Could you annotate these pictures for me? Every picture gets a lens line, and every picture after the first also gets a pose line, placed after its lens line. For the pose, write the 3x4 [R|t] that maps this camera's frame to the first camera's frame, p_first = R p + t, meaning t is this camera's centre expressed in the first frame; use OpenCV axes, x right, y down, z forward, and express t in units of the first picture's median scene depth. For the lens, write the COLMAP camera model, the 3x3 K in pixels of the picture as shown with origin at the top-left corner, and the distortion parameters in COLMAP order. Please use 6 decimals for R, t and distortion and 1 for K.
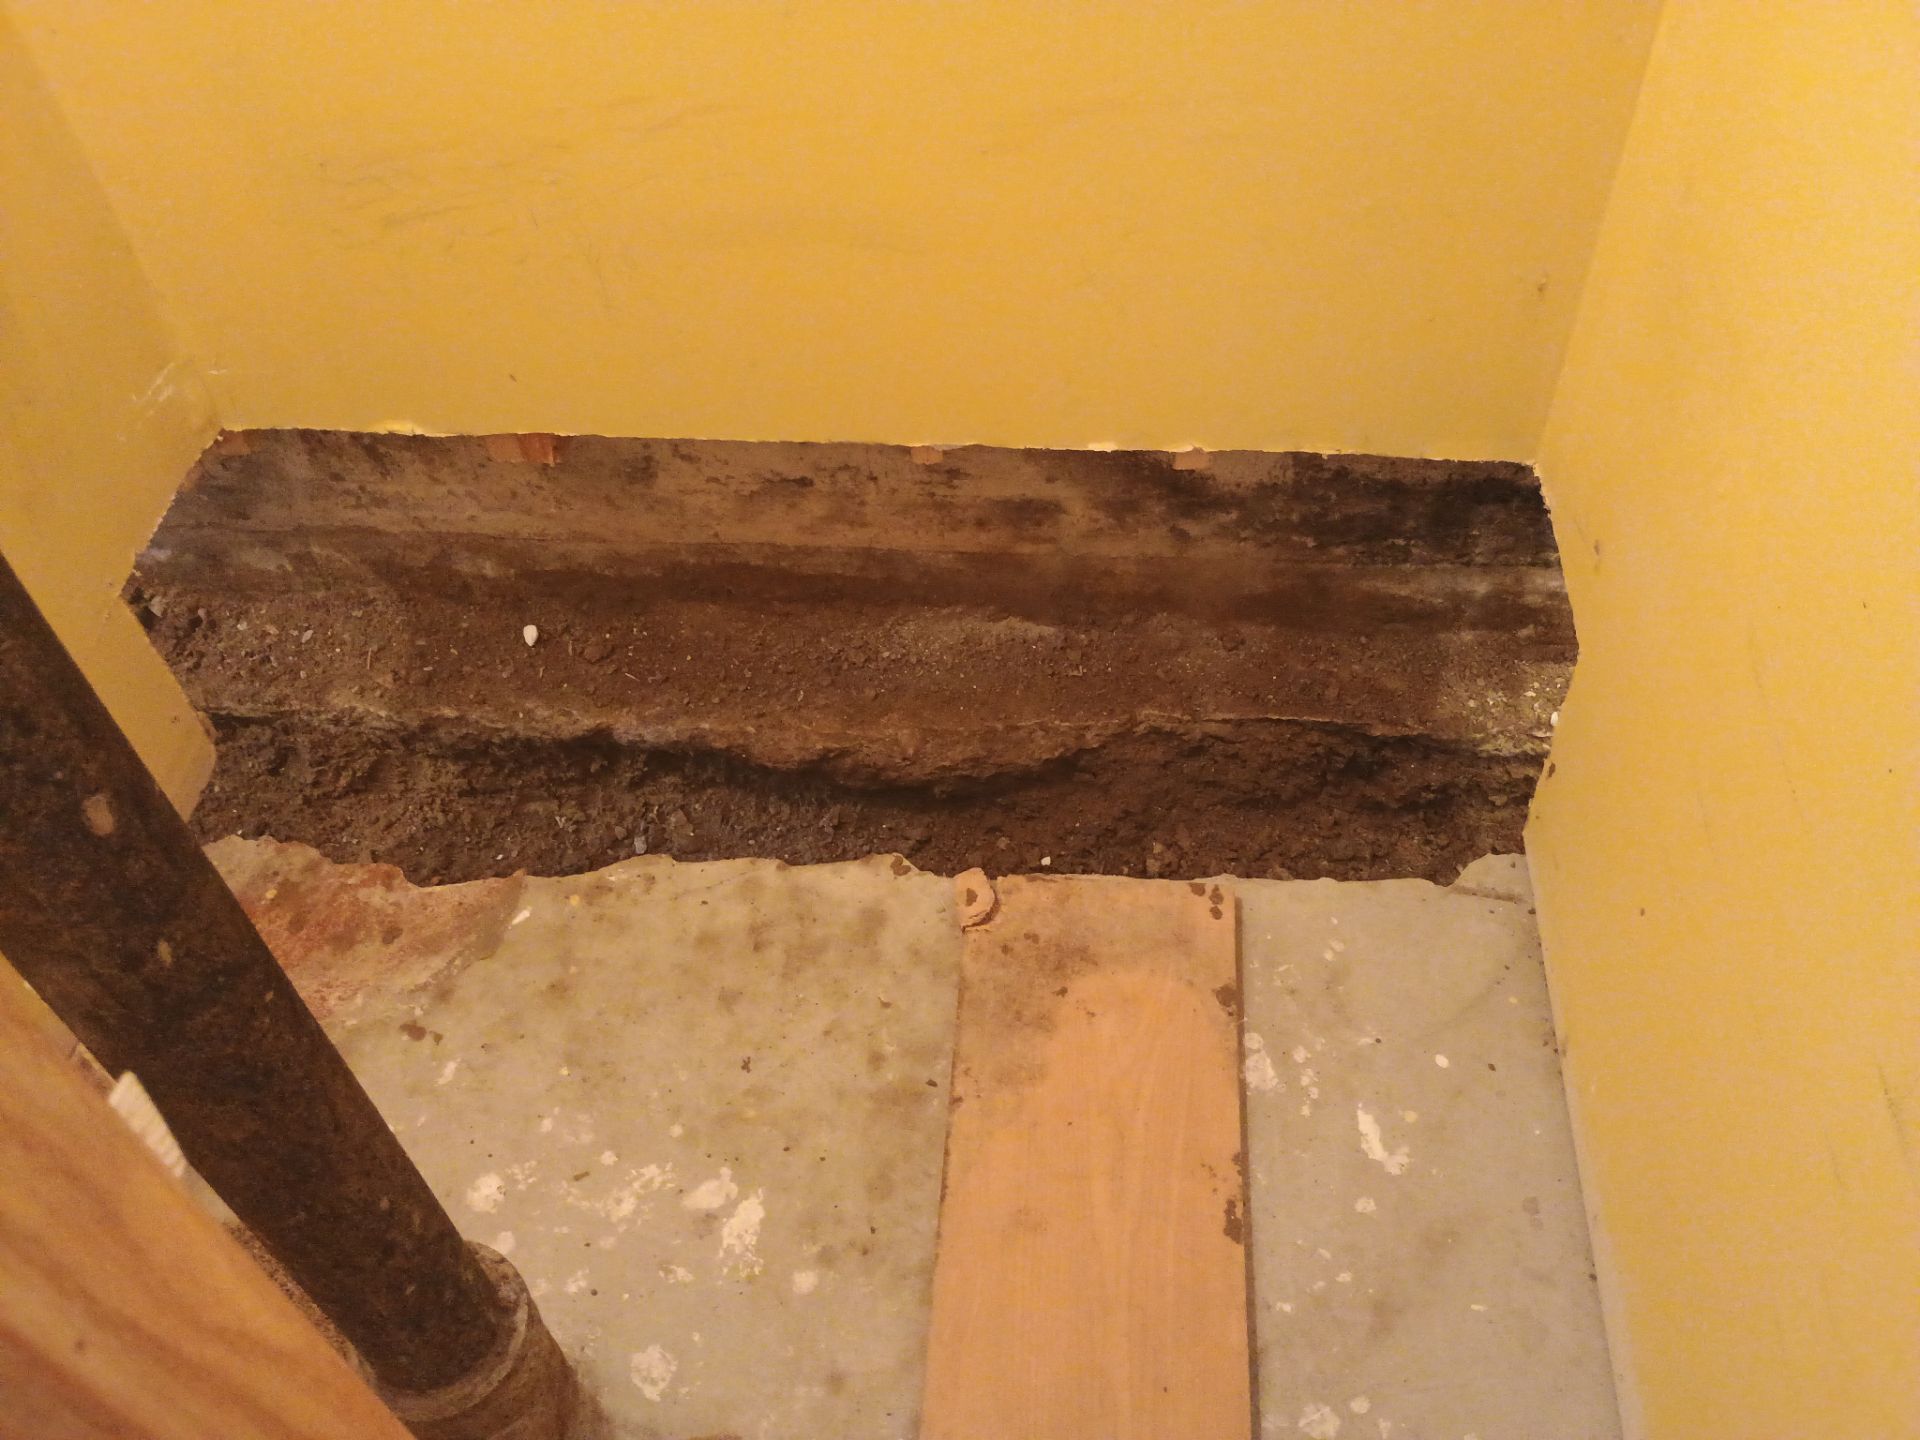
lens RADIAL K [[1642.5, 0, 959.7], [0, 1642.5, 693.0], [0, 0, 1]] dist [0.010668, -0.012266]
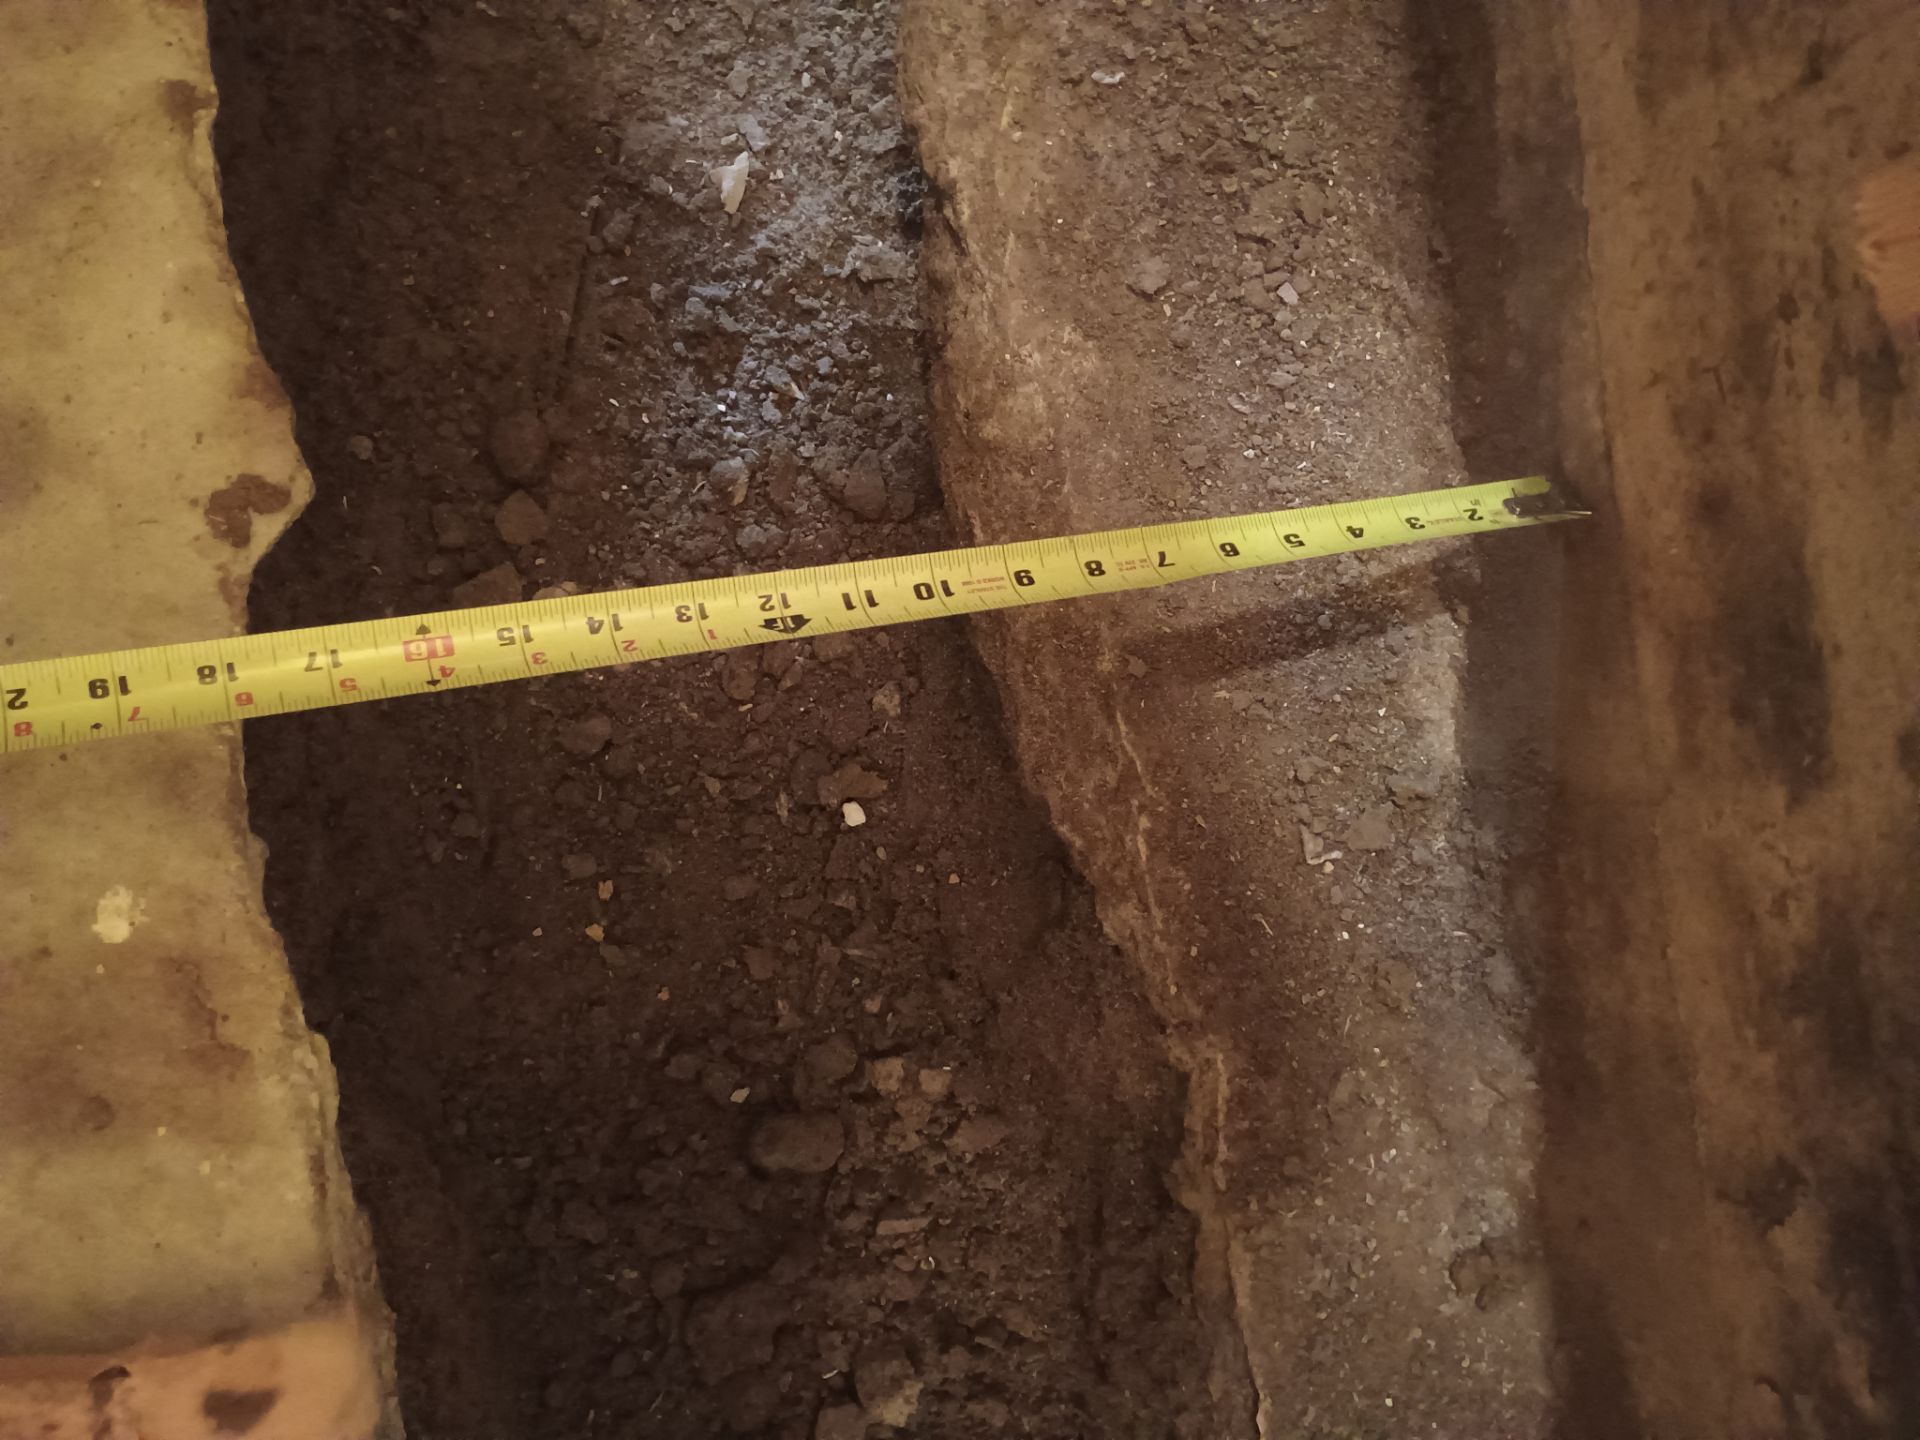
lens RADIAL K [[1642.5, 0, 959.7], [0, 1642.5, 693.0], [0, 0, 1]] dist [0.010668, -0.012266]
pose [[0.192726, 0.978539, 0.072929, -0.001385], [-0.881443, 0.139986, 0.451069, -0.110161], [0.431179, -0.151216, 0.889505, 0.672368]]
